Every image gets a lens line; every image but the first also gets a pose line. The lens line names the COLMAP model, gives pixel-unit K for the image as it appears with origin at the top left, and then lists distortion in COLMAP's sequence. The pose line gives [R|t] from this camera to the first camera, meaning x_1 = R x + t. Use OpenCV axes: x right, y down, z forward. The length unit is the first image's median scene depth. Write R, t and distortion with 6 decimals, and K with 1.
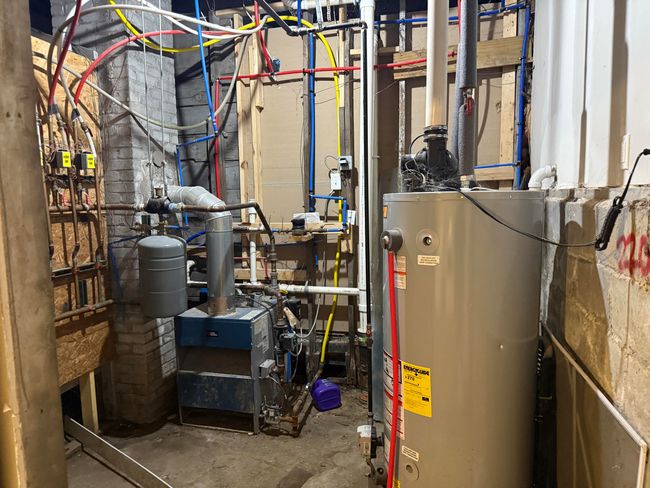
lens RADIAL K [[448.2, 0, 325.0], [0, 448.2, 244.0], [0, 0, 1]] dist [0.094262, -0.138245]
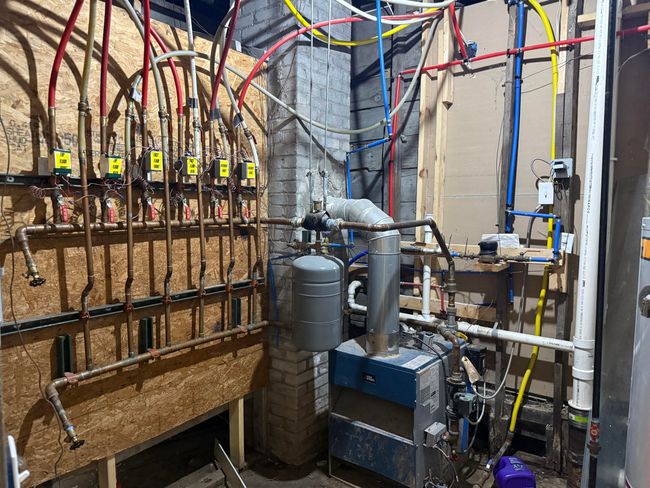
lens RADIAL K [[448.2, 0, 325.0], [0, 448.2, 244.0], [0, 0, 1]] dist [0.094262, -0.138245]
pose [[0.916881, 0.053973, -0.395495, -0.009842], [-0.063039, 0.997961, -0.009954, -0.028281], [0.394152, 0.034059, 0.918414, 0.188475]]
